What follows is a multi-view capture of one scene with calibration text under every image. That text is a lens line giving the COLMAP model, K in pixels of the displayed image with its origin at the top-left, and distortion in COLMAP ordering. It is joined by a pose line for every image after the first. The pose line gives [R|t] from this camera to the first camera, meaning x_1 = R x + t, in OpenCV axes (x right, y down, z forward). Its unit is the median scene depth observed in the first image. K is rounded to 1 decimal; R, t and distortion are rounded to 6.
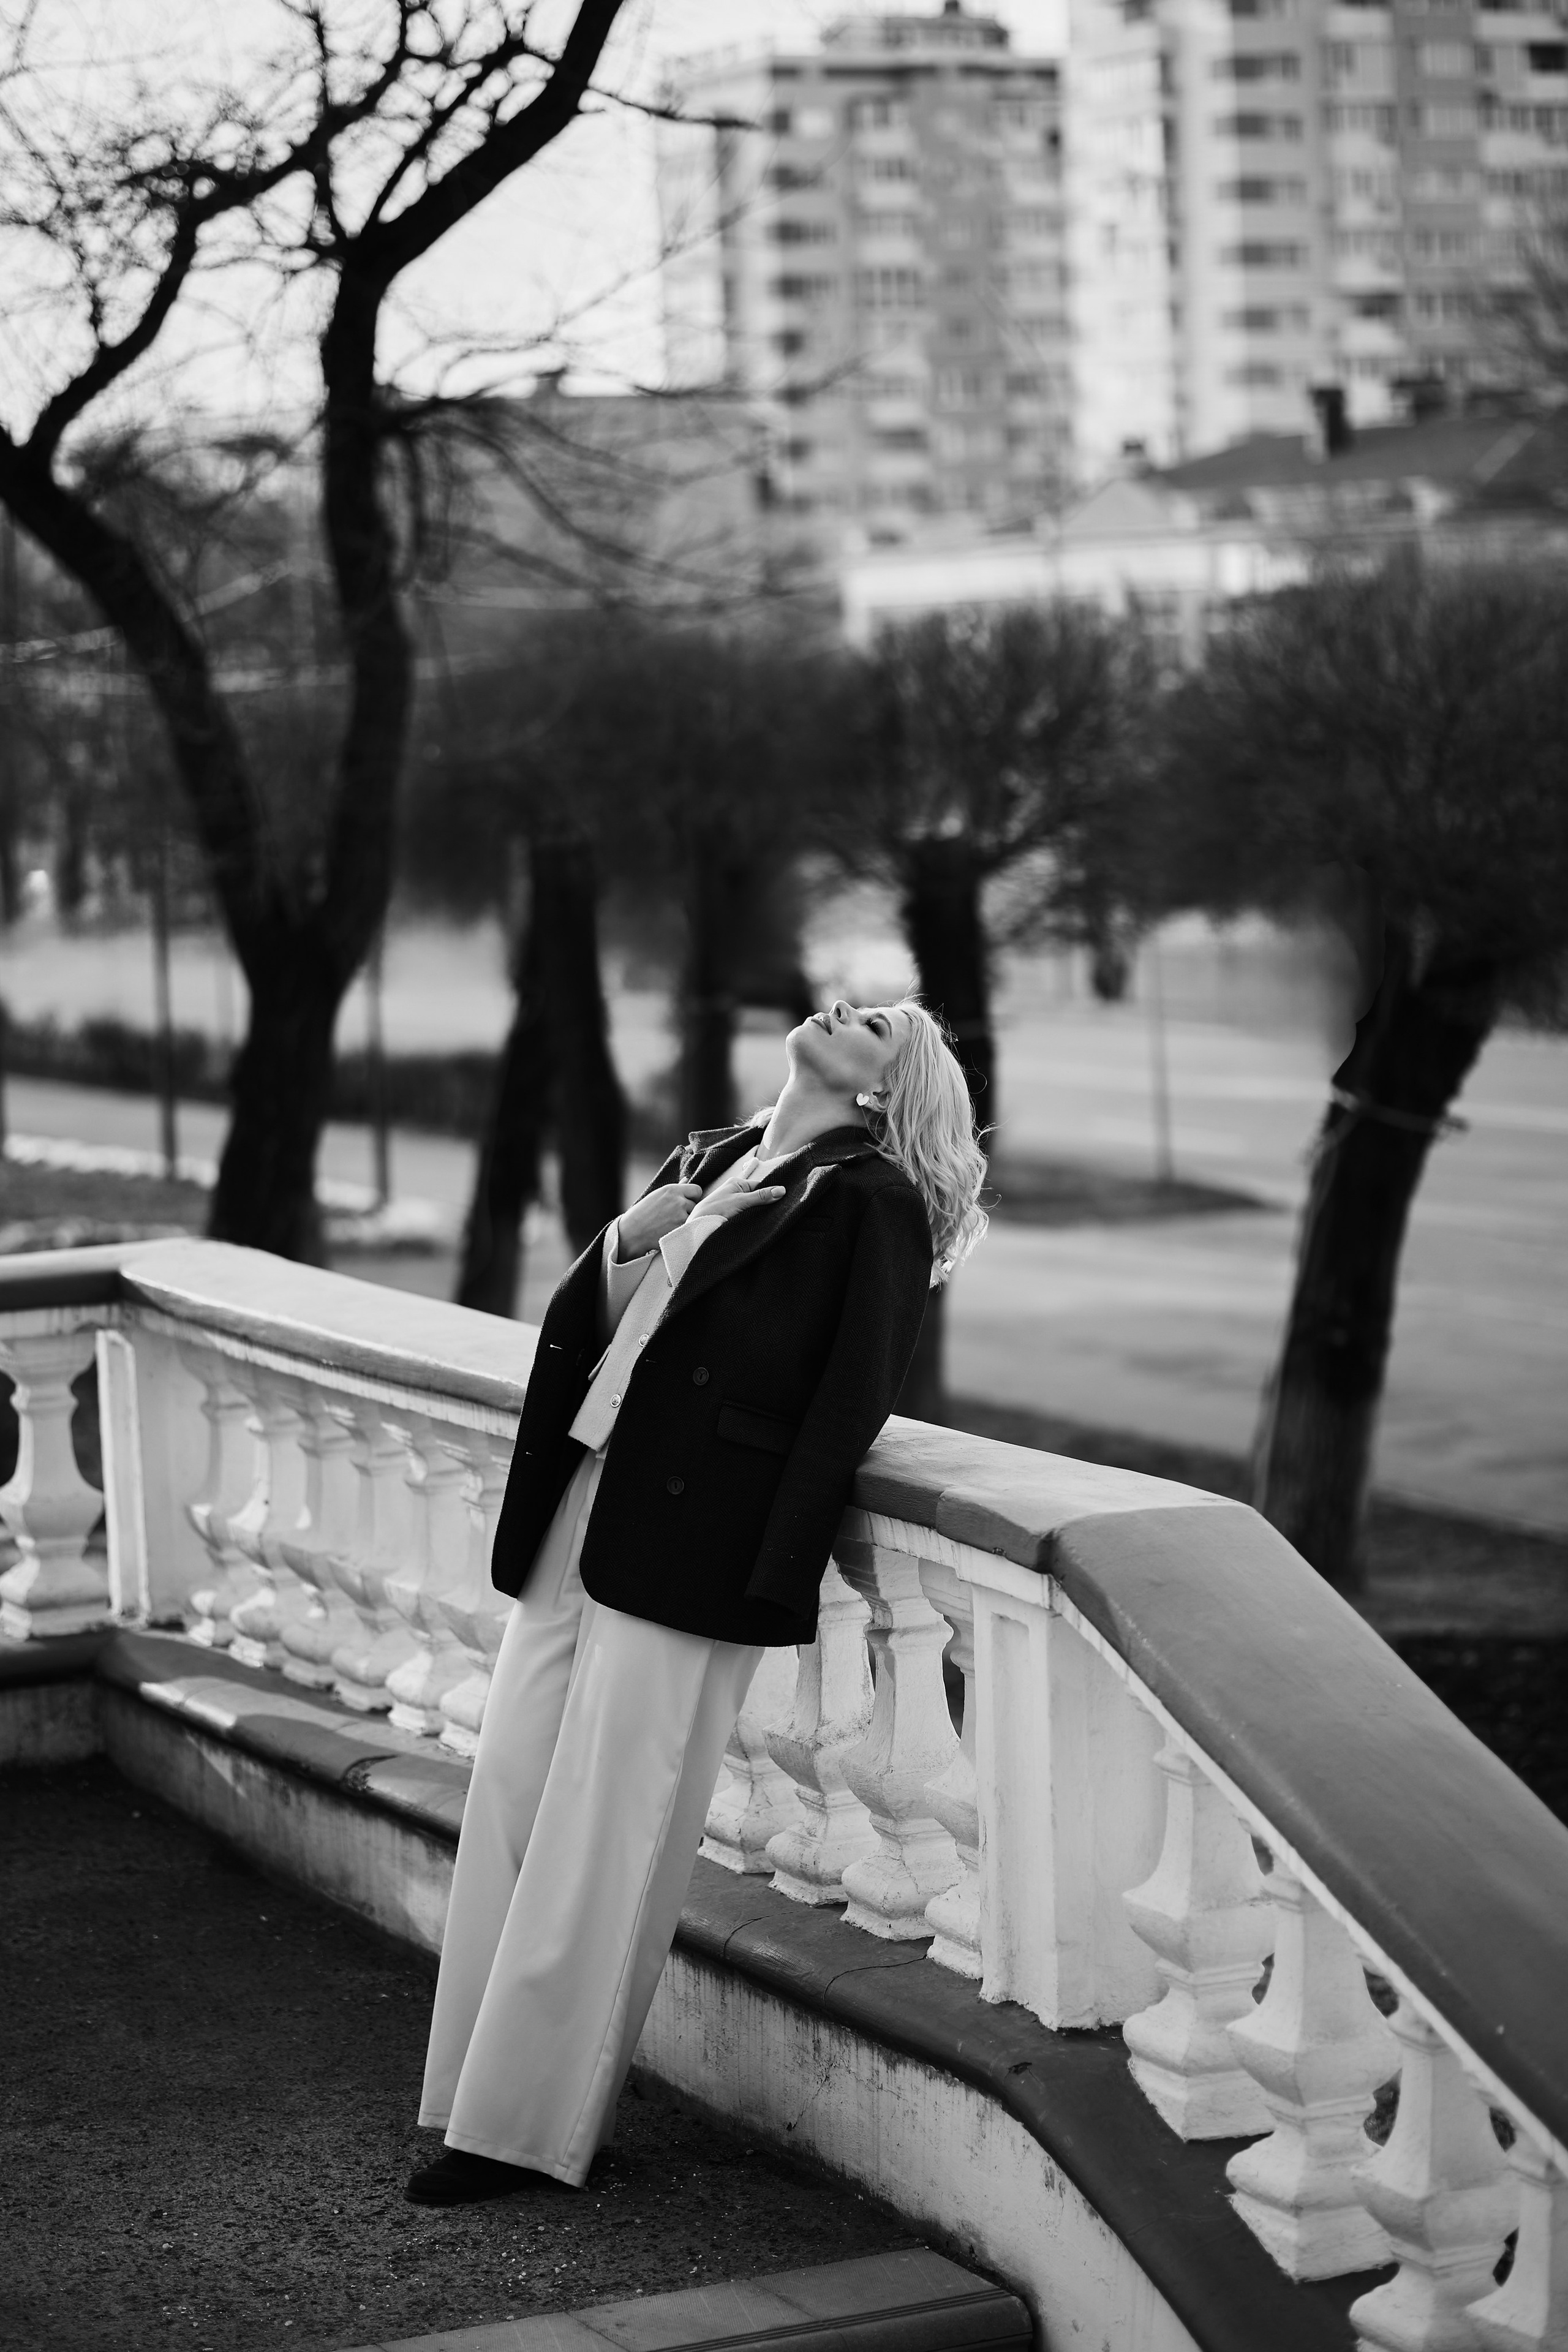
lens RADIAL K [[4917.2, 0, 784.0], [0, 4917.2, 1176.0], [0, 0, 1]] dist [-0.206682, -0.060306]
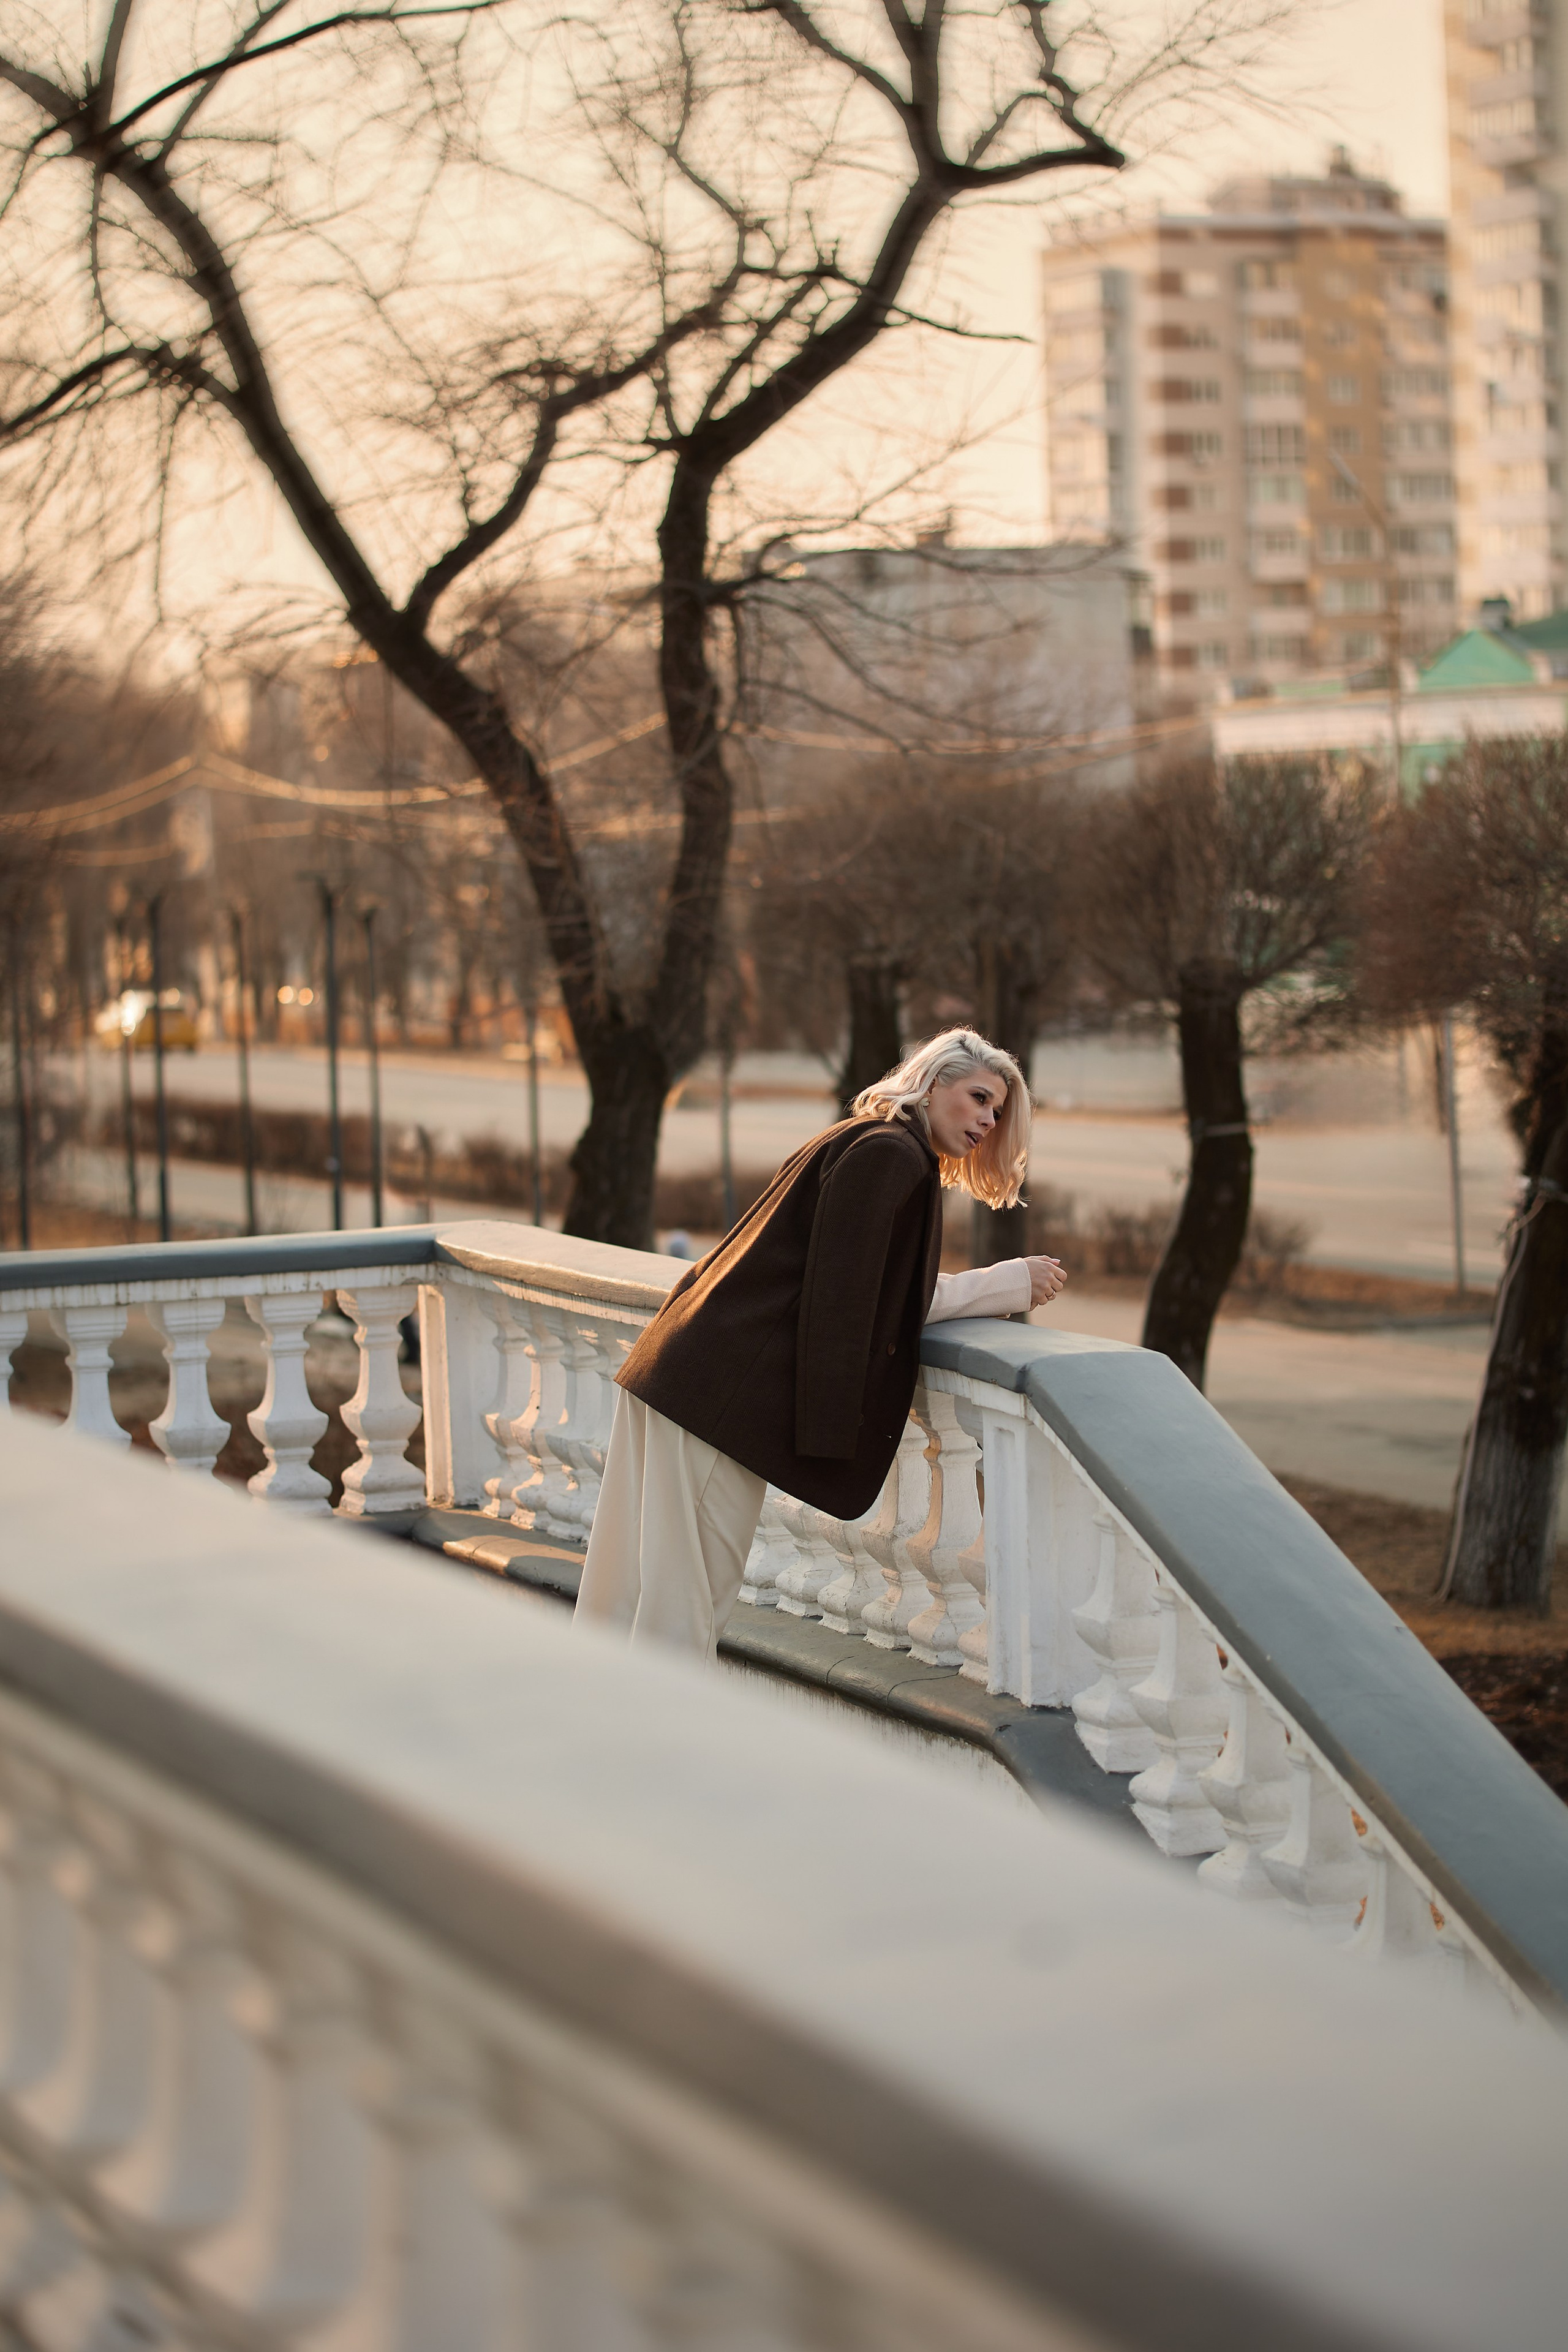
lens RADIAL K [[5749.4, 0, 784.0], [0, 5749.4, 1176.0], [0, 0, 1]] dist [-0.555388, -0.172506]
pose [[0.995267, 0.008379, -0.096817, 0.065748], [-0.012520, 0.999029, -0.042238, 0.039282], [0.096369, 0.043250, 0.994406, -0.327715]]
